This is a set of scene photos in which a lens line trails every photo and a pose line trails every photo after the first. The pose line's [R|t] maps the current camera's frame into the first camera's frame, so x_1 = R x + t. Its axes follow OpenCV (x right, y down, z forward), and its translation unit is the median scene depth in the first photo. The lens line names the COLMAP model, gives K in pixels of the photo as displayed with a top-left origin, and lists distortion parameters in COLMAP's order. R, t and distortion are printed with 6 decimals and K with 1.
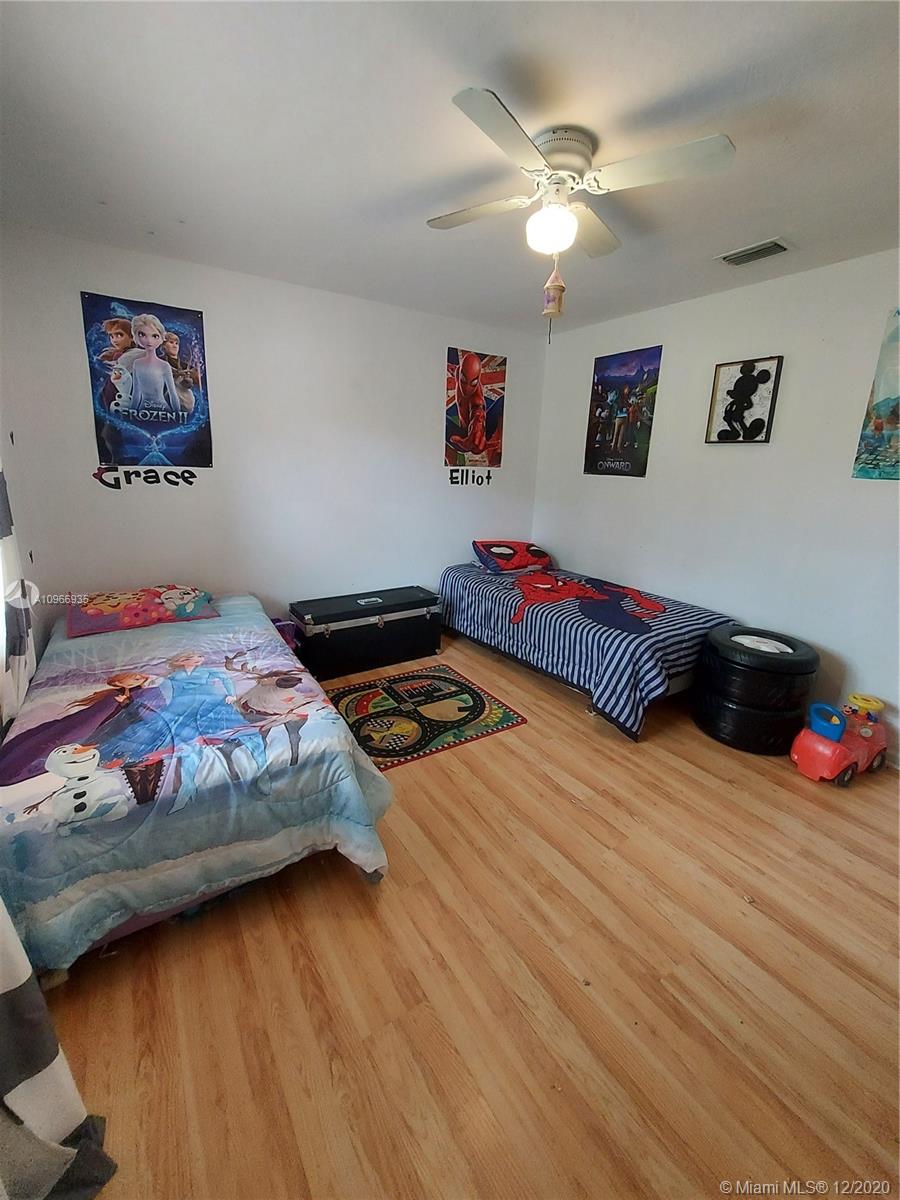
lens RADIAL K [[489.3, 0, 452.2], [0, 489.3, 595.1], [0, 0, 1]] dist [-0.004411, -0.000364]
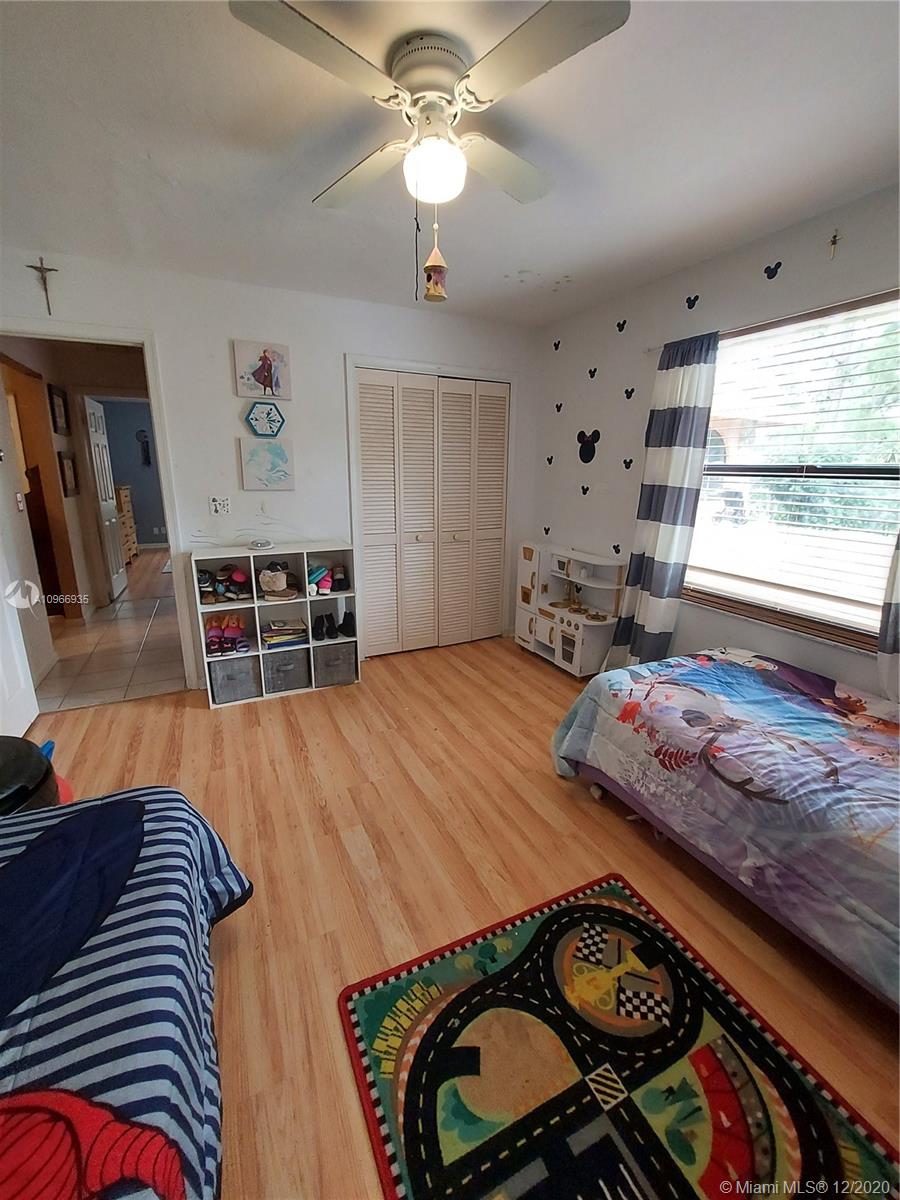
lens RADIAL K [[489.3, 0, 449.3], [0, 489.3, 598.6], [0, 0, 1]] dist [-0.004411, -0.000364]
pose [[-0.990758, -0.074953, 0.113051, 0.022875], [-0.006916, 0.860286, 0.509765, -0.360096], [-0.135465, 0.504272, -0.852853, 1.321218]]
